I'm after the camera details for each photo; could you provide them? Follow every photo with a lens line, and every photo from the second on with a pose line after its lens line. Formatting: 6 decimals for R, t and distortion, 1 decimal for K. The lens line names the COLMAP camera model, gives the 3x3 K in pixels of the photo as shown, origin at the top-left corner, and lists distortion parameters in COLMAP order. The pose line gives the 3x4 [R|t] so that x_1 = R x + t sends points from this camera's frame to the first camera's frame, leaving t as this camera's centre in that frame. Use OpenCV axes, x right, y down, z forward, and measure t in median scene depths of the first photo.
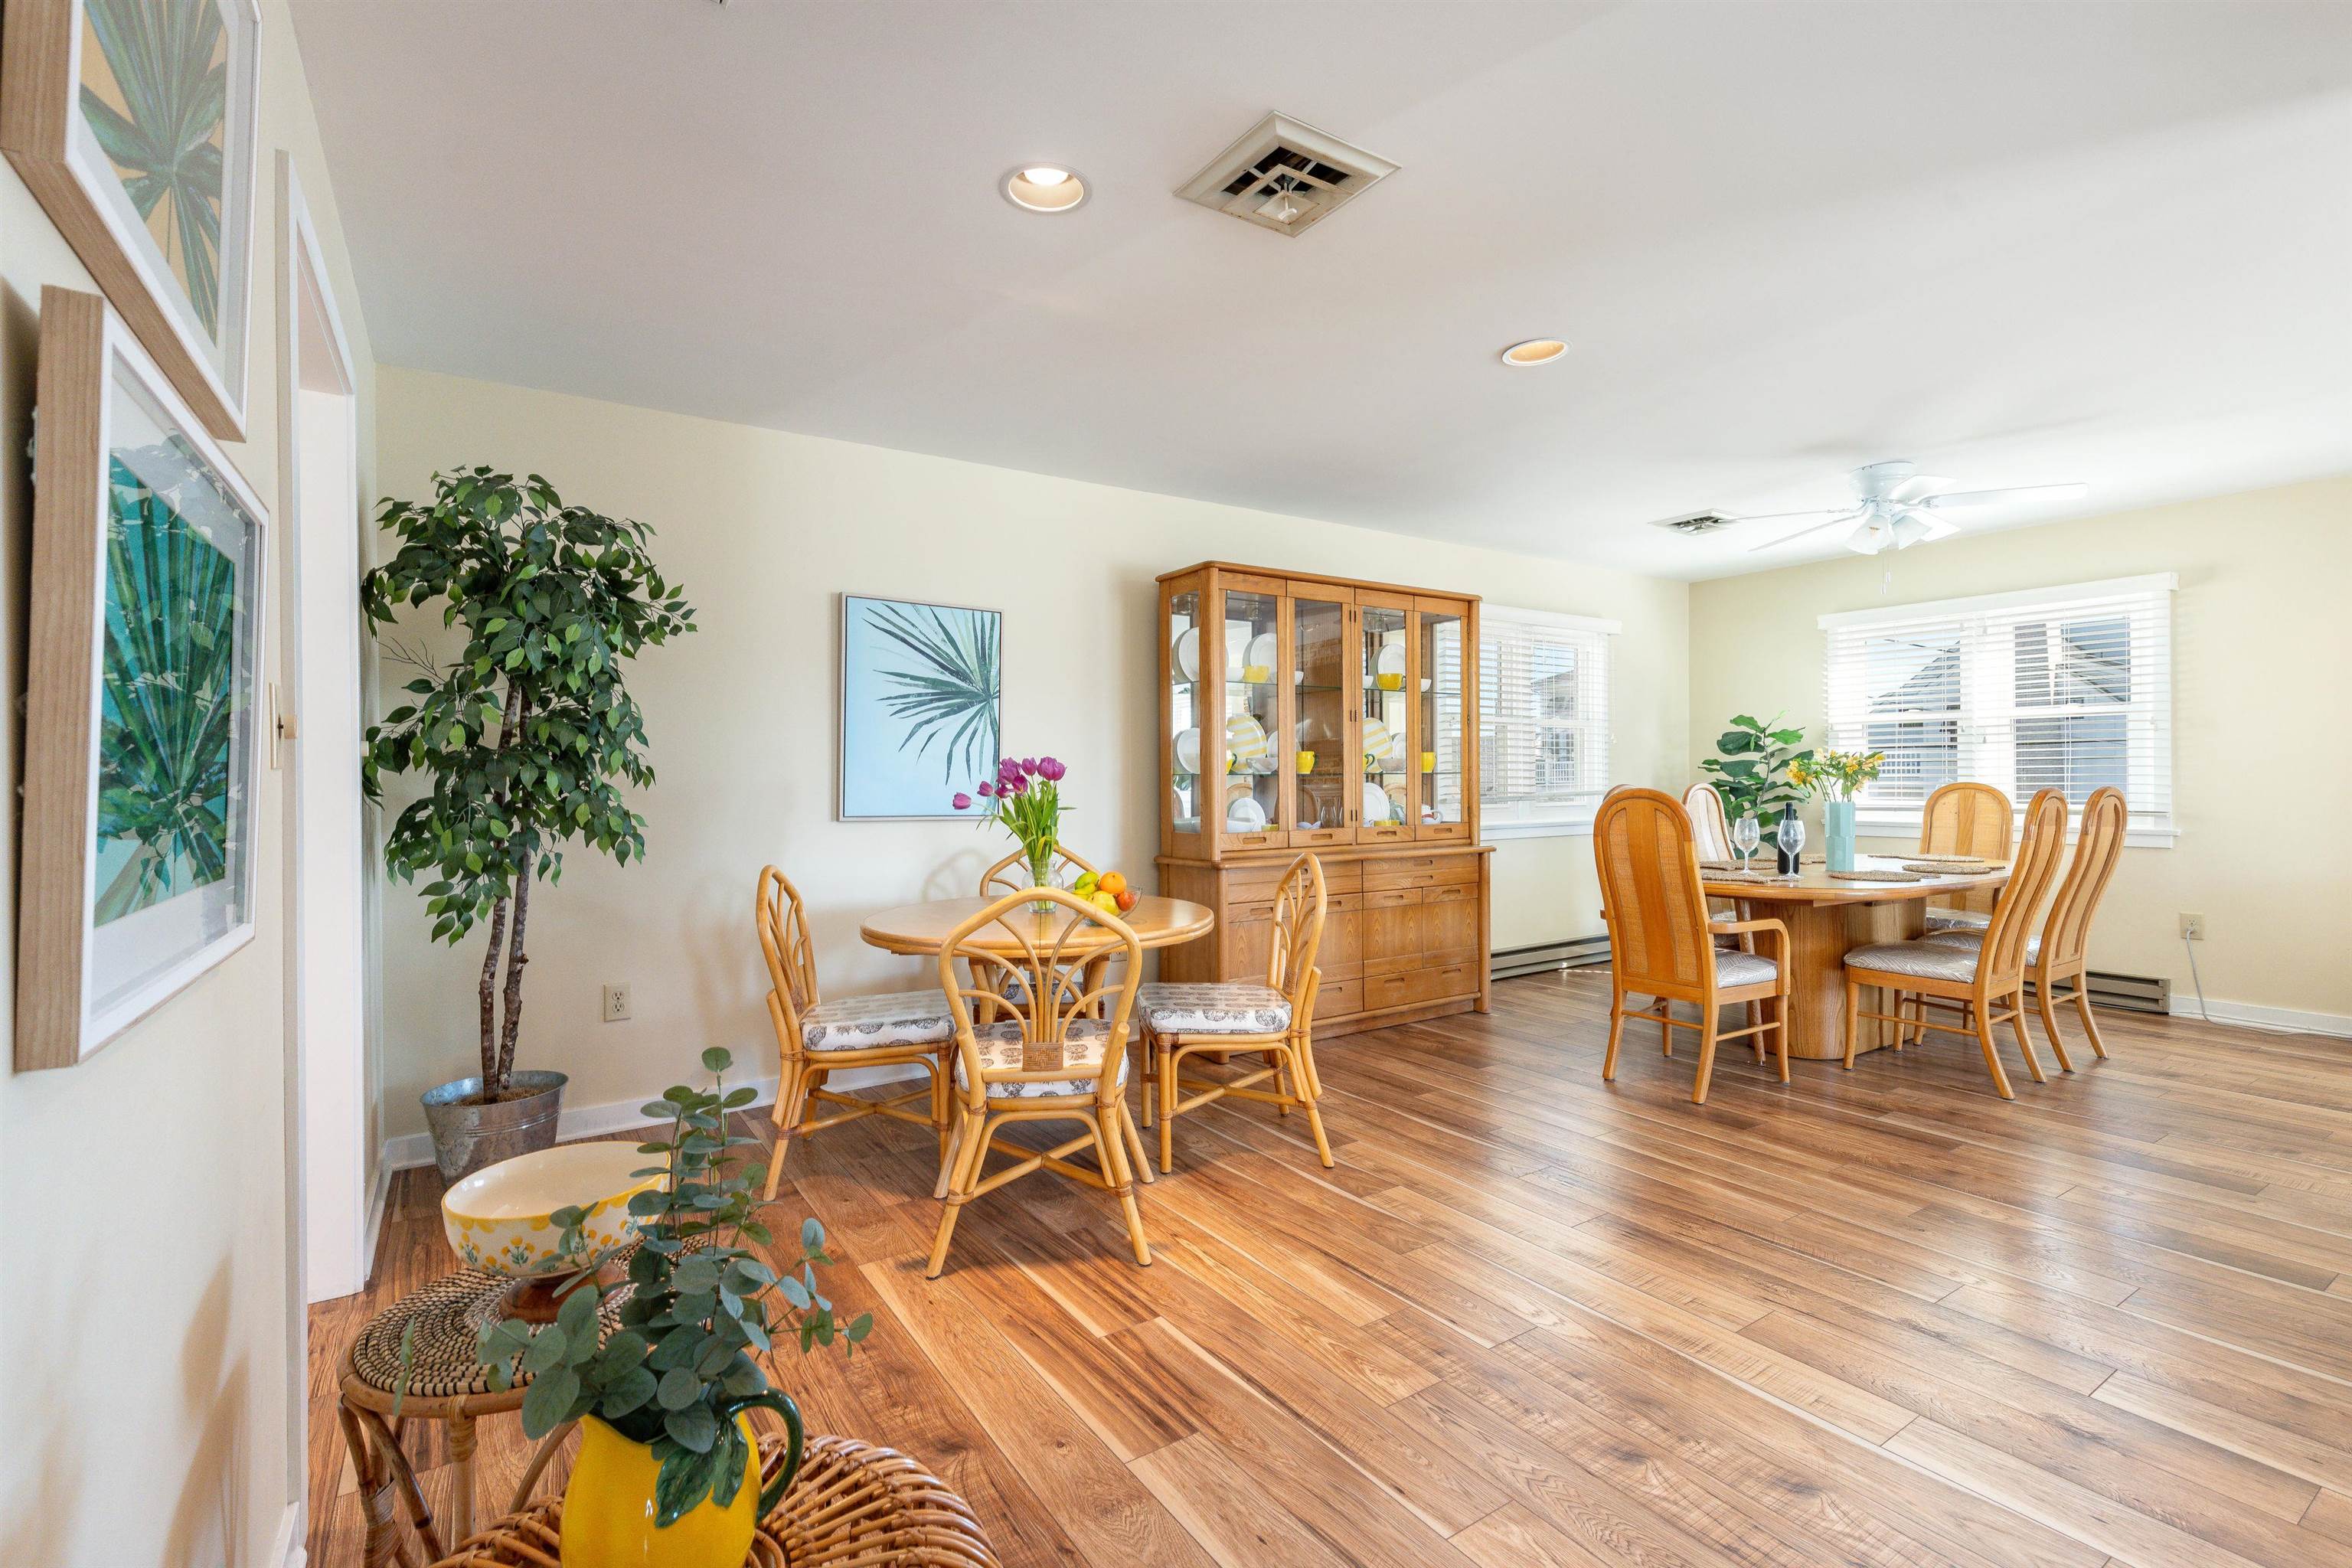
lens RADIAL K [[1056.1, 0, 1174.4], [0, 1056.1, 767.1], [0, 0, 1]] dist [0.008186, 0.000121]
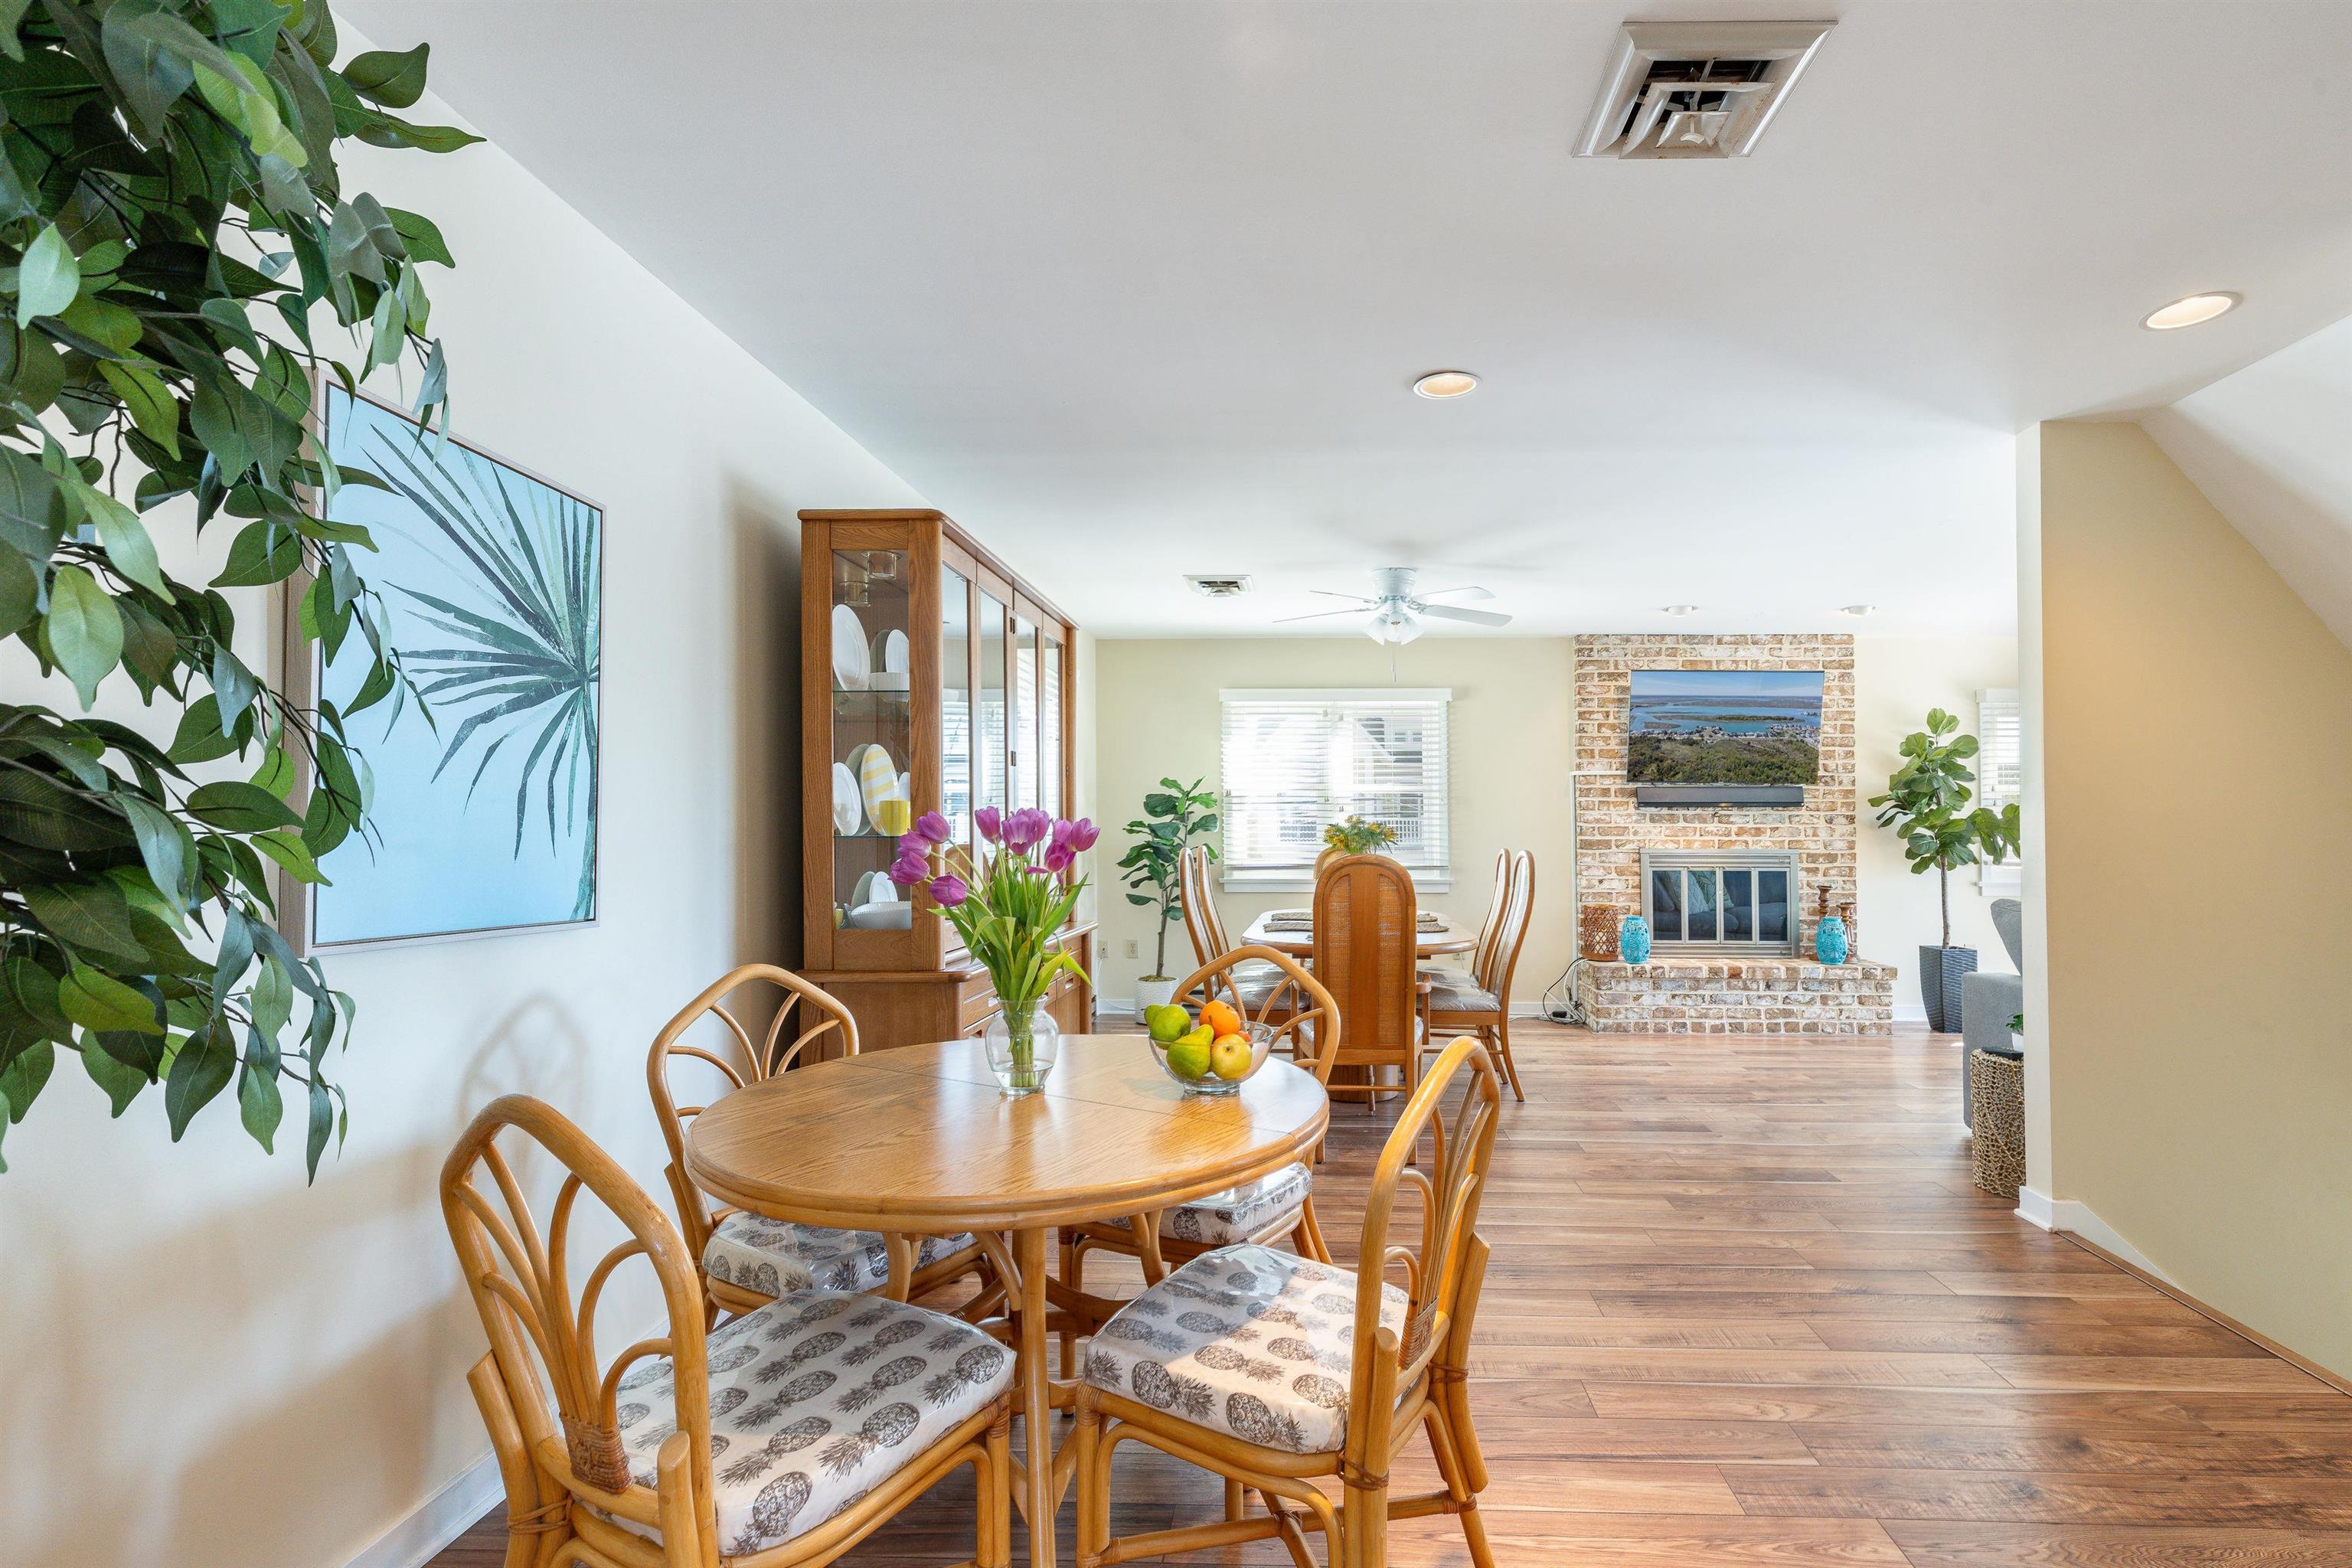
lens RADIAL K [[1117.6, 0, 1293.3], [0, 1117.6, 812.6], [0, 0, 1]] dist [0.005907, 0.000368]
pose [[0.568188, 0.020951, 0.822632, -0.417265], [-0.012762, 0.999780, -0.016648, 0.000585], [-0.822799, -0.001039, 0.568331, 0.438488]]
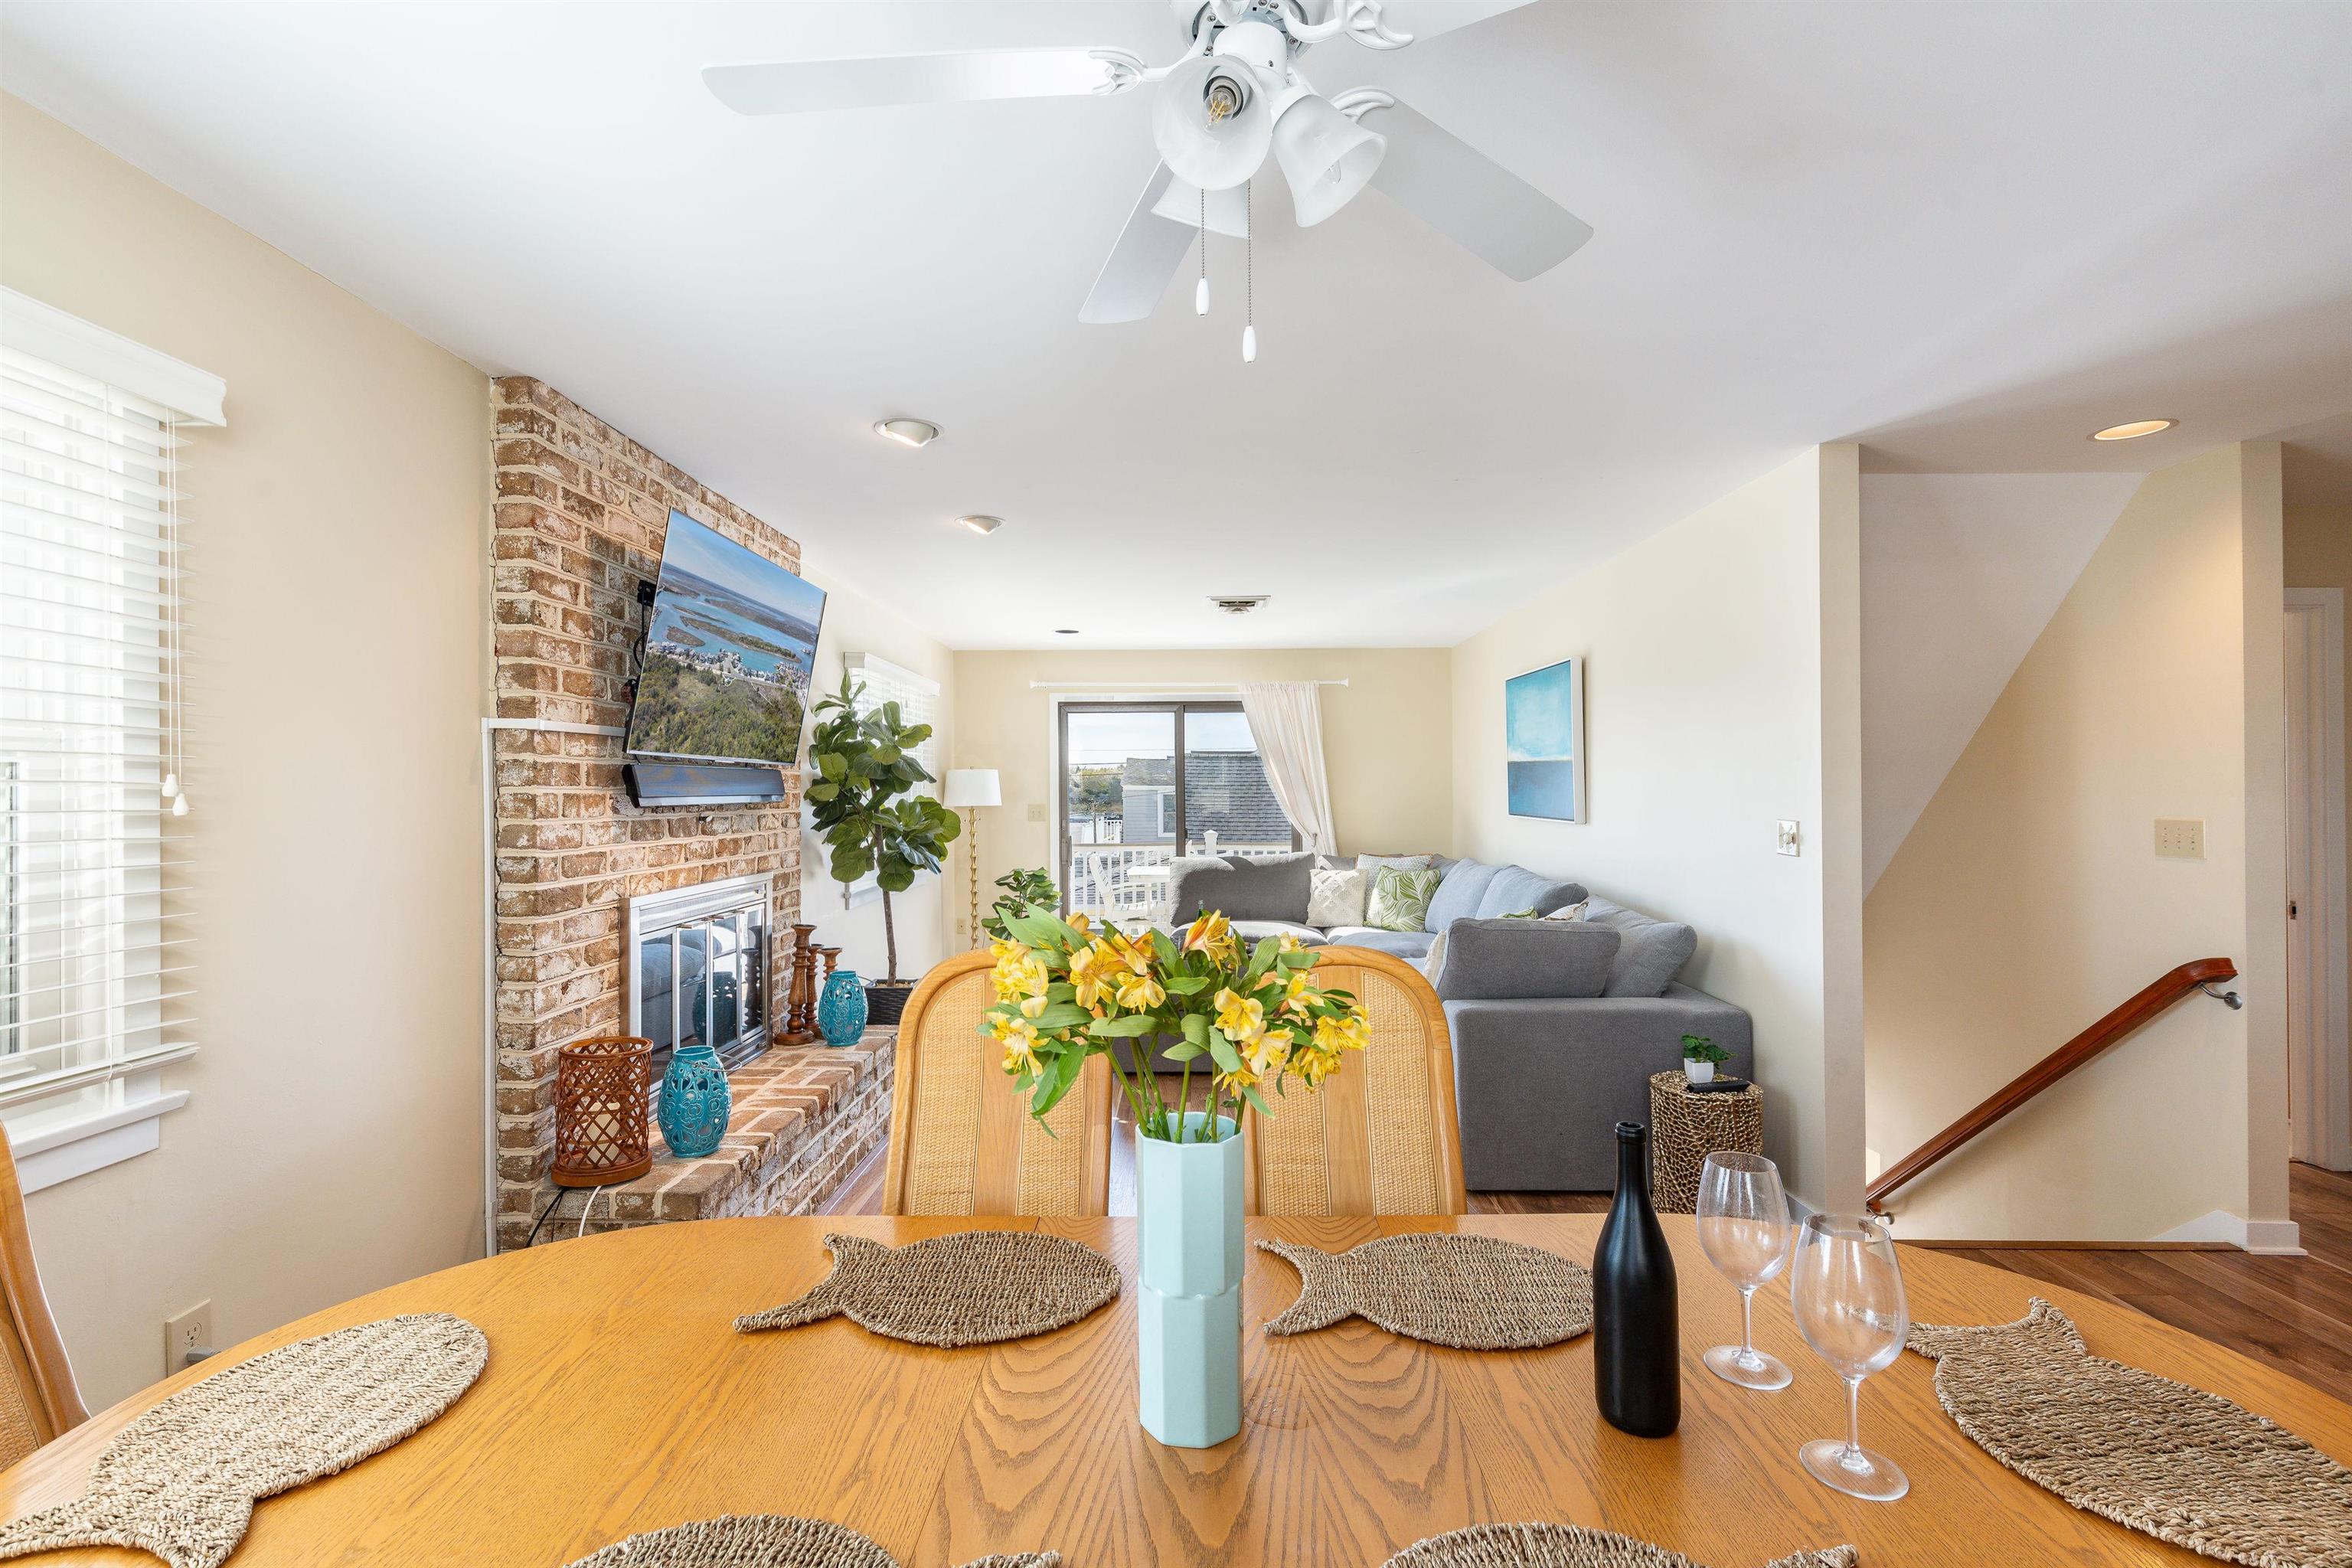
lens RADIAL K [[1056.1, 0, 1179.1], [0, 1056.1, 778.8], [0, 0, 1]] dist [0.008186, 0.000121]
pose [[-0.829850, 0.012453, 0.557847, 0.559023], [-0.001499, 0.999698, -0.024546, -0.046040], [-0.557984, -0.021205, -0.829580, 1.374384]]
